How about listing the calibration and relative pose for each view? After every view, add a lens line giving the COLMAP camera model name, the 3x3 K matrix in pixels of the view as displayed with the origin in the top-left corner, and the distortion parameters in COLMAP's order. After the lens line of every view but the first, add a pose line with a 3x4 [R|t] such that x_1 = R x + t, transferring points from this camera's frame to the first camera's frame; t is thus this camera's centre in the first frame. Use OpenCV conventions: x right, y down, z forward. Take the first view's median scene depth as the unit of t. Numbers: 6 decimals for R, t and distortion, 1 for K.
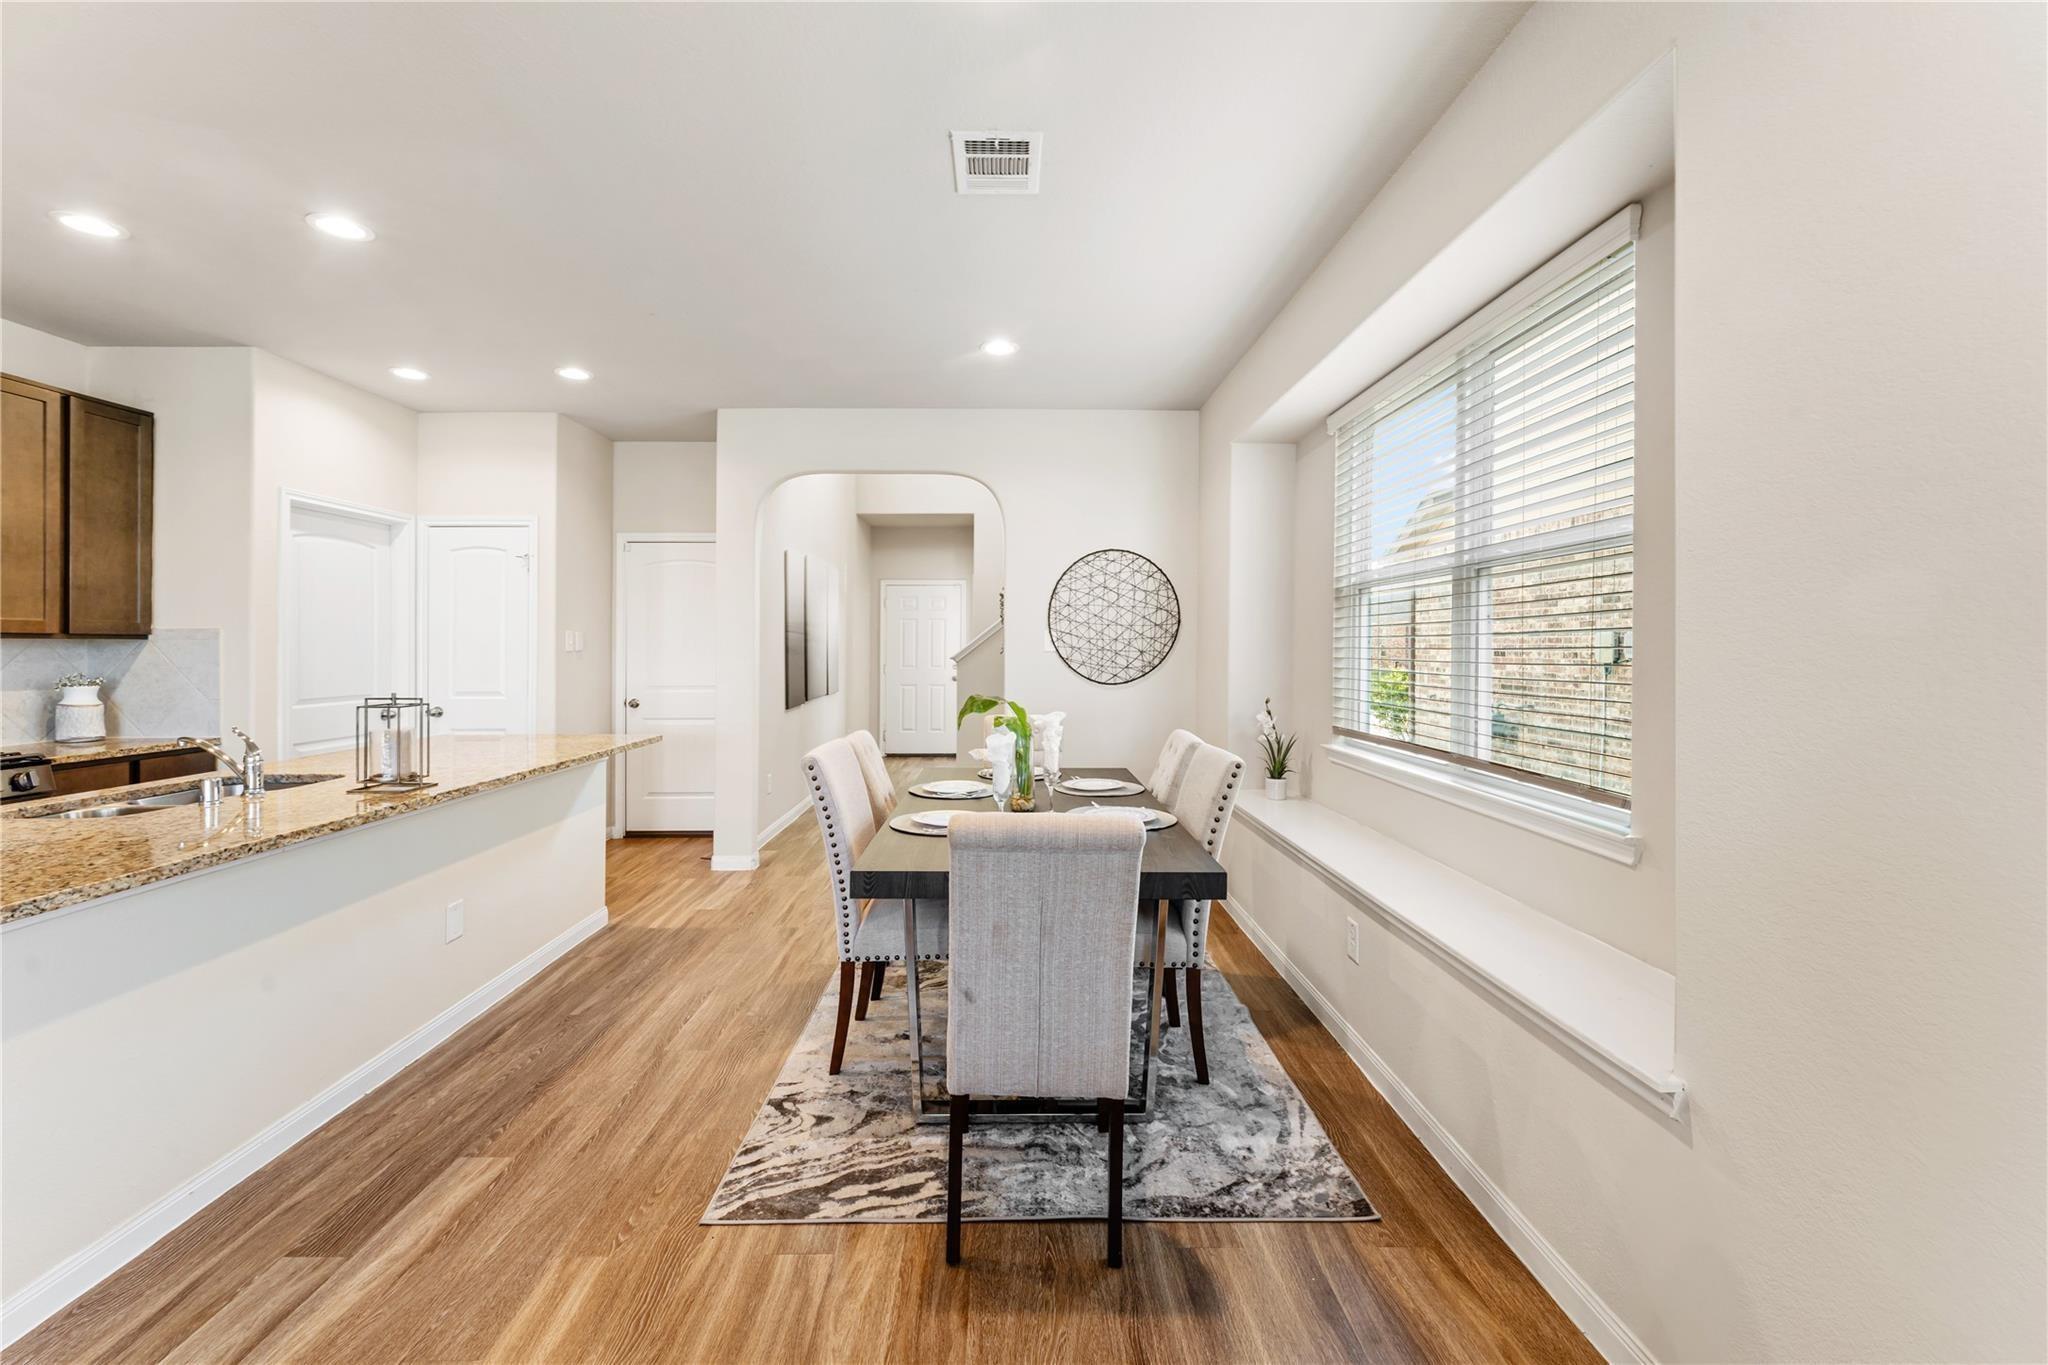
lens RADIAL K [[841.9, 0, 1028.4], [0, 841.9, 641.4], [0, 0, 1]] dist [-0.030879, 0.009203]
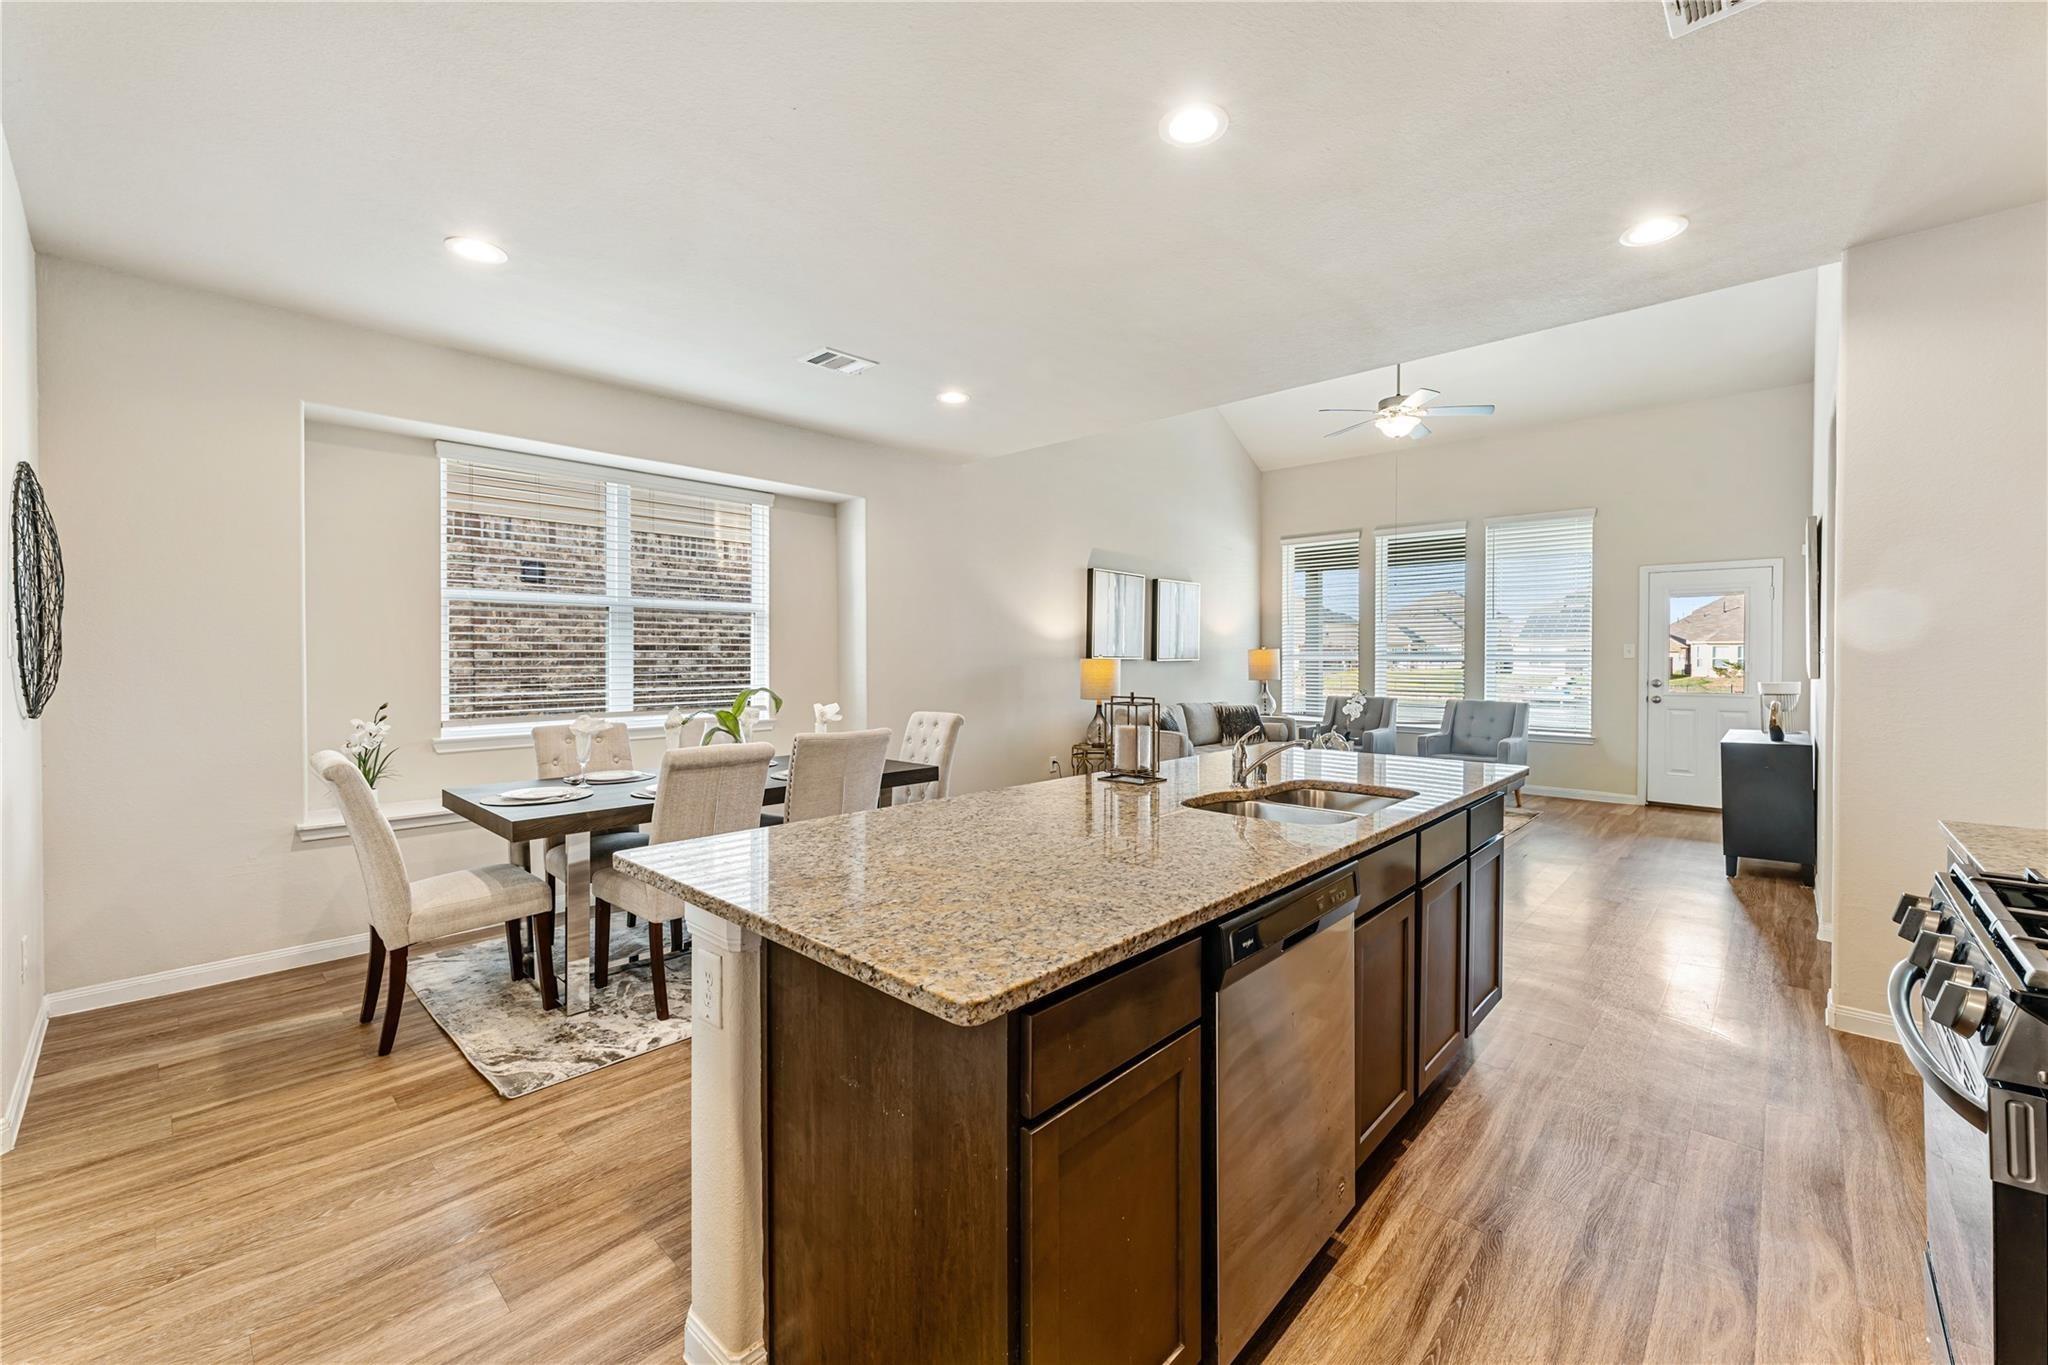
lens RADIAL K [[818.2, 0, 1022.6], [0, 818.2, 664.7], [0, 0, 1]] dist [-0.000697, -0.000109]
pose [[-0.711154, -0.009259, 0.702976, -0.907639], [-0.006447, 0.999957, 0.006649, 0.011699], [-0.703007, 0.000196, -0.711183, 1.193315]]
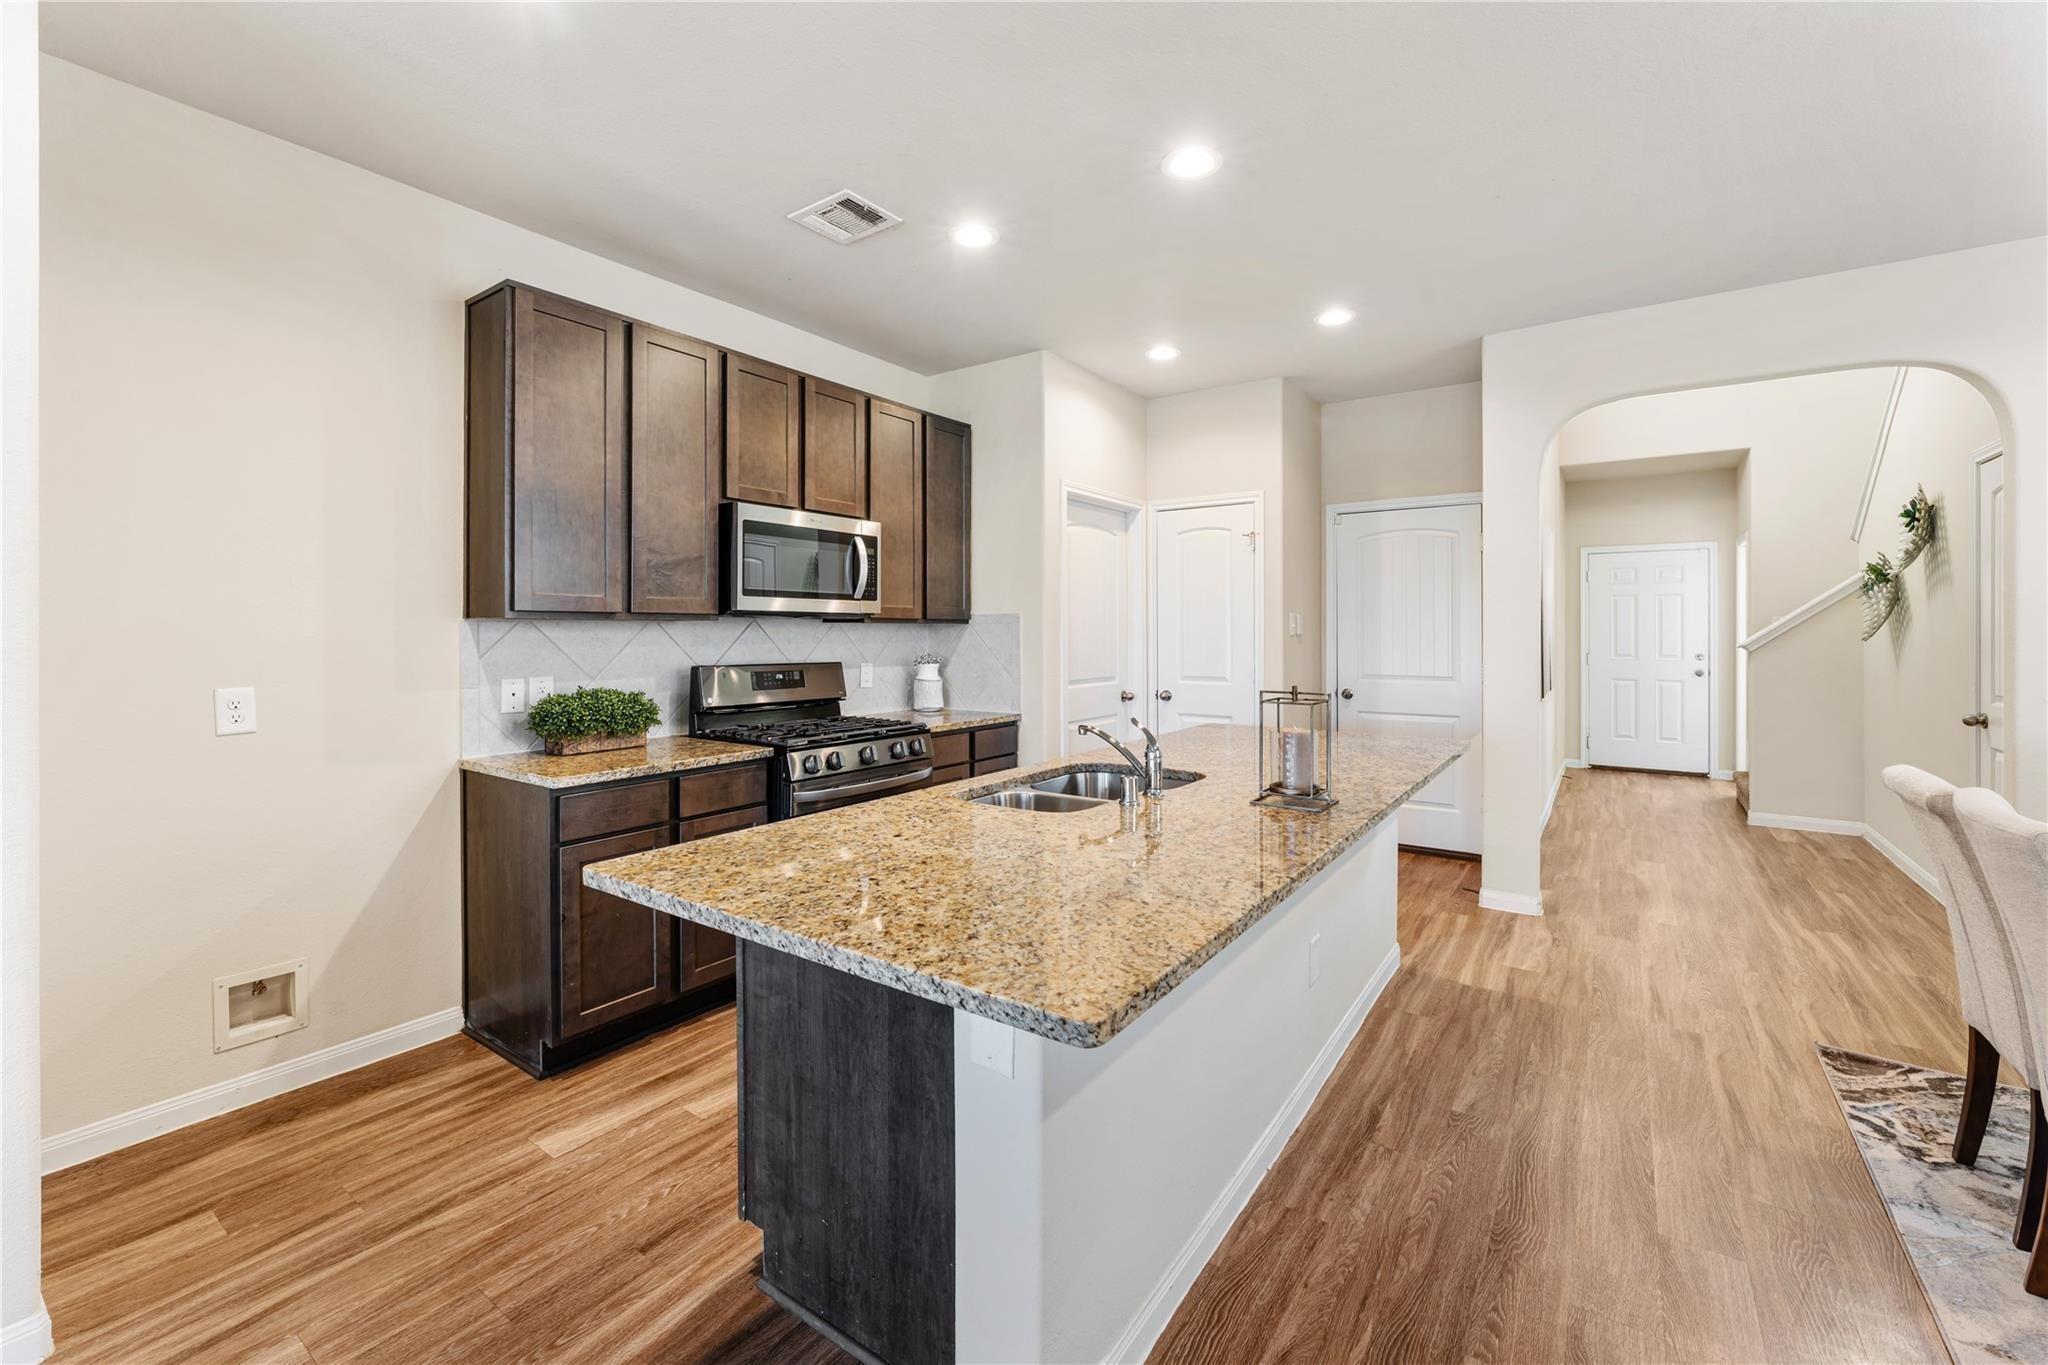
lens RADIAL K [[844.0, 0, 1040.0], [0, 844.0, 625.2], [0, 0, 1]] dist [-0.002512, -0.000317]
pose [[0.809857, -0.004237, -0.586612, -0.307437], [0.003776, 0.999991, -0.002009, 0.001934], [0.586615, -0.000588, 0.809865, 0.112950]]
